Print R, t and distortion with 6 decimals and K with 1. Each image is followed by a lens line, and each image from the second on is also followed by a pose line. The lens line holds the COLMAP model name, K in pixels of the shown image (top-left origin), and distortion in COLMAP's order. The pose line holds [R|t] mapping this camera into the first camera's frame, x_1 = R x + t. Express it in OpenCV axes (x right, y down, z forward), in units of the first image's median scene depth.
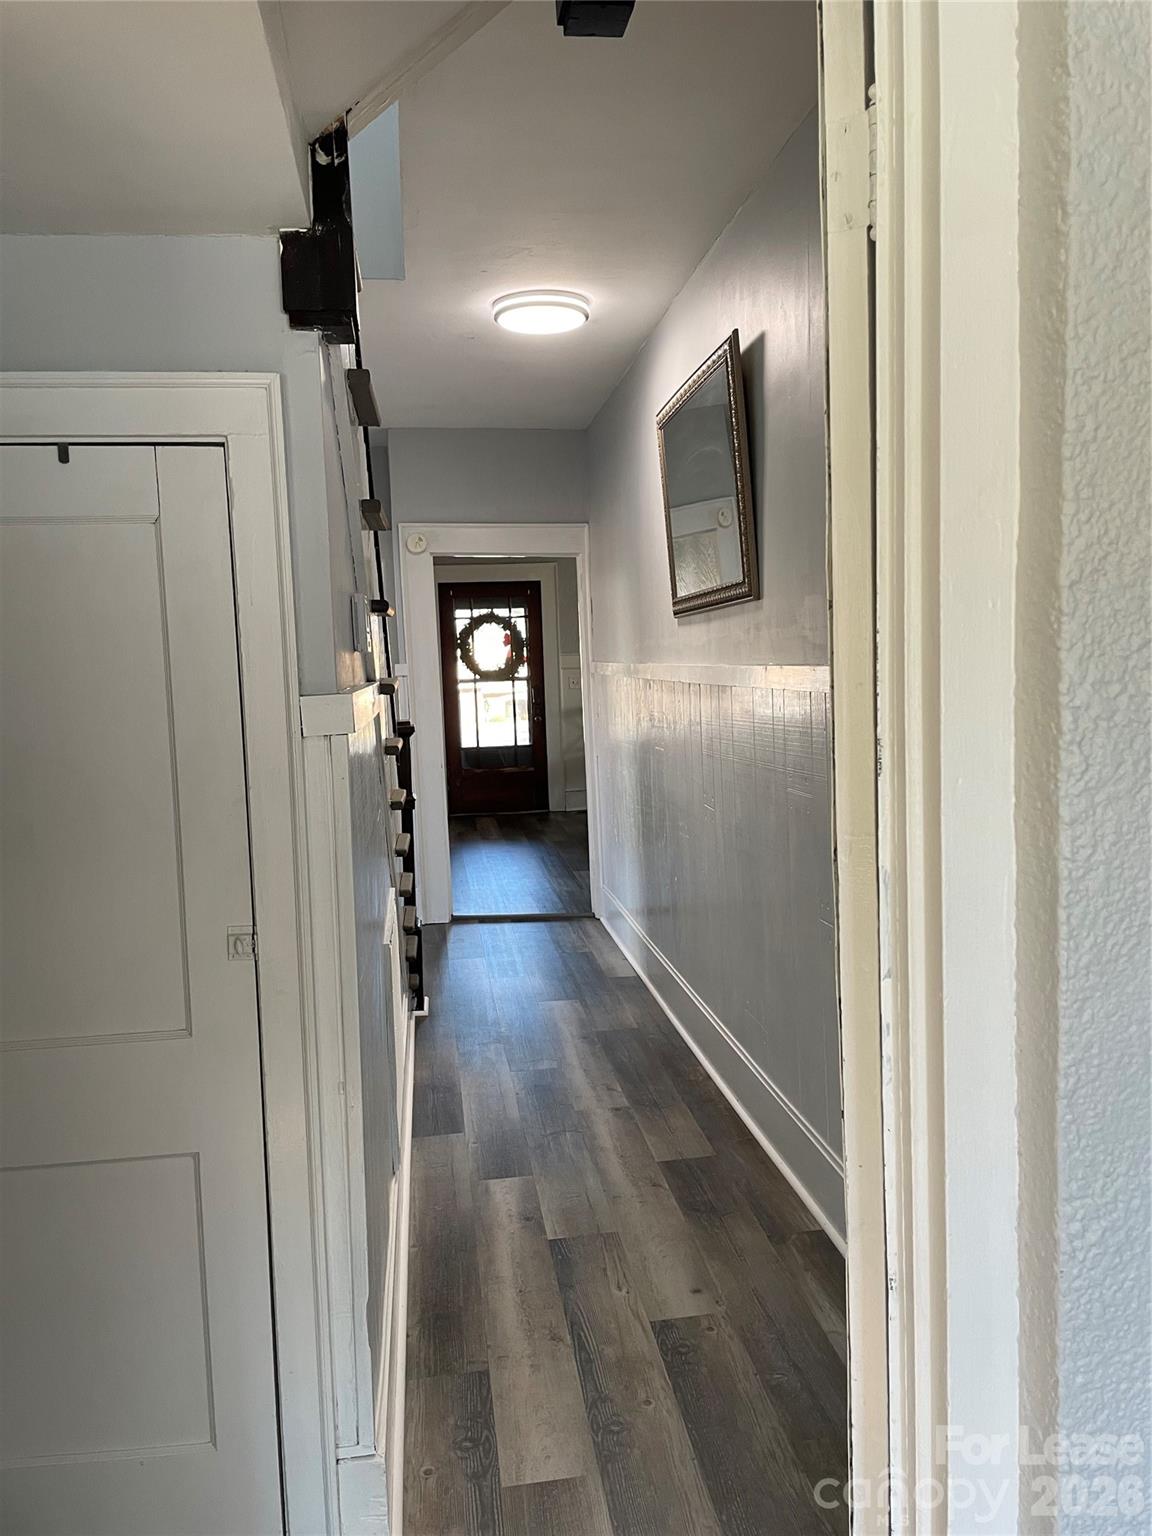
lens RADIAL K [[1160.5, 0, 580.2], [0, 1160.5, 763.4], [0, 0, 1]] dist [0.066430, -0.081950]
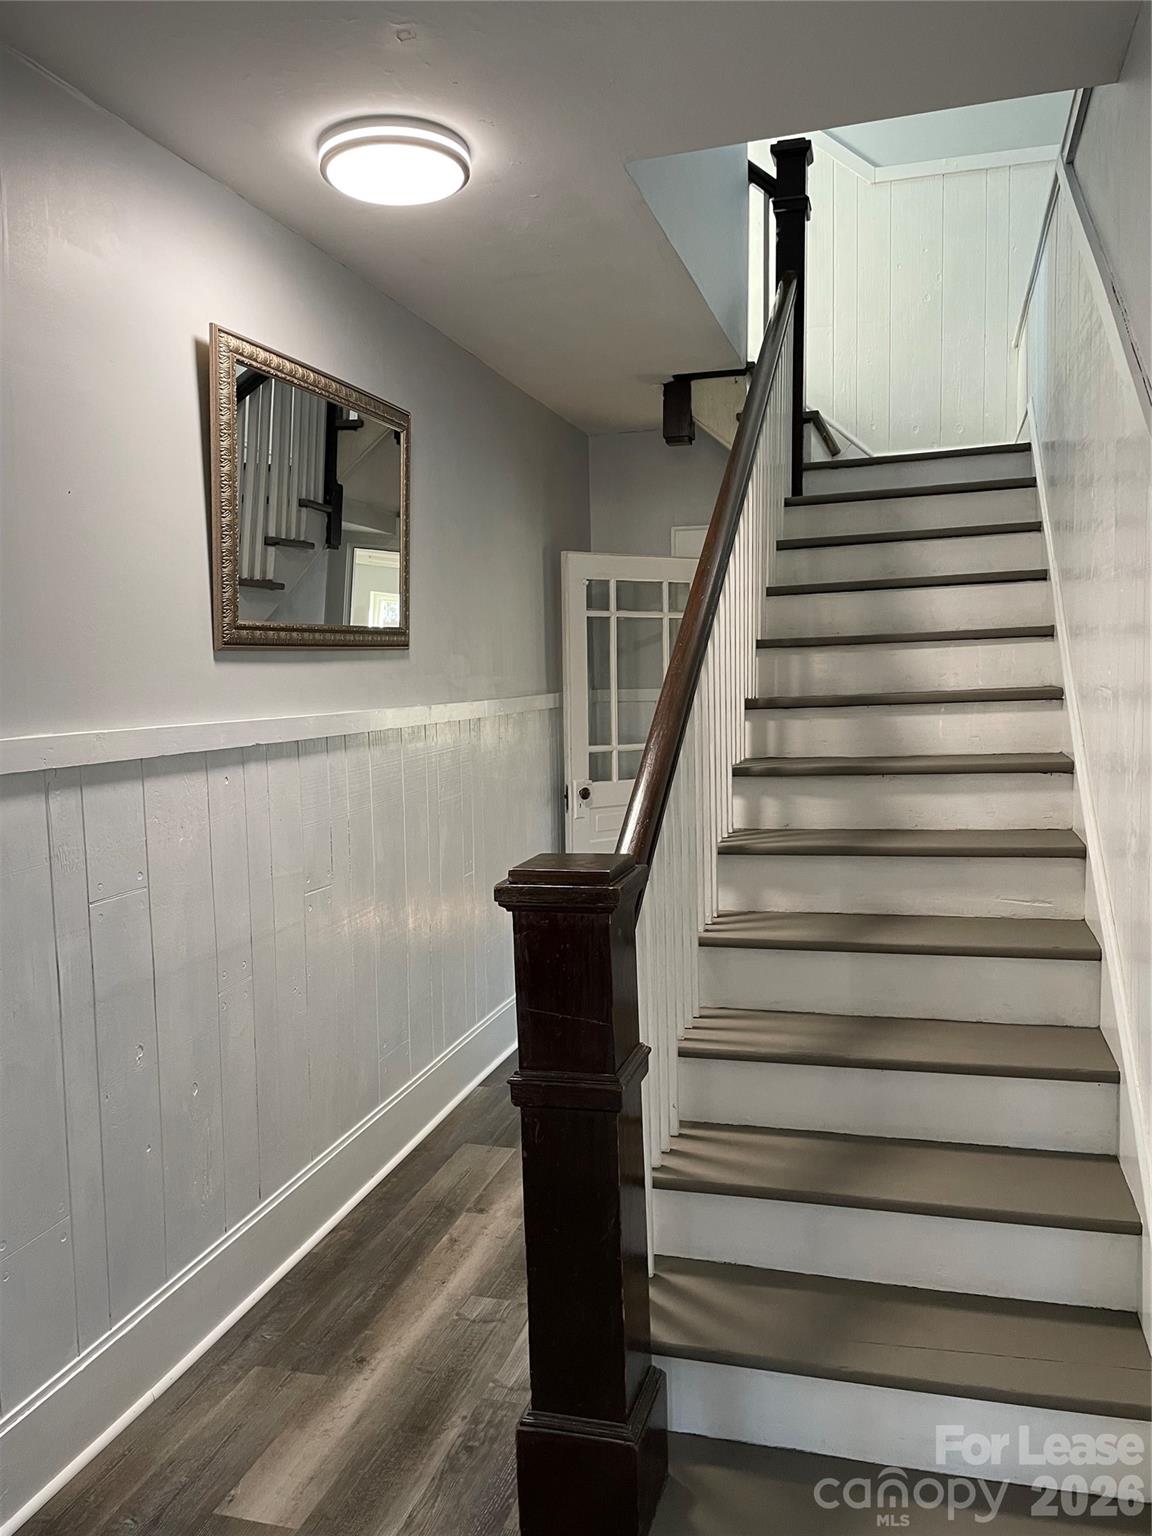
lens RADIAL K [[1160.5, 0, 585.6], [0, 1160.5, 760.3], [0, 0, 1]] dist [0.066430, -0.081950]
pose [[-0.909084, 0.040290, 0.414660, -0.404563], [0.109326, 0.983503, 0.144120, -0.146472], [-0.402013, 0.176350, -0.898491, 1.655688]]
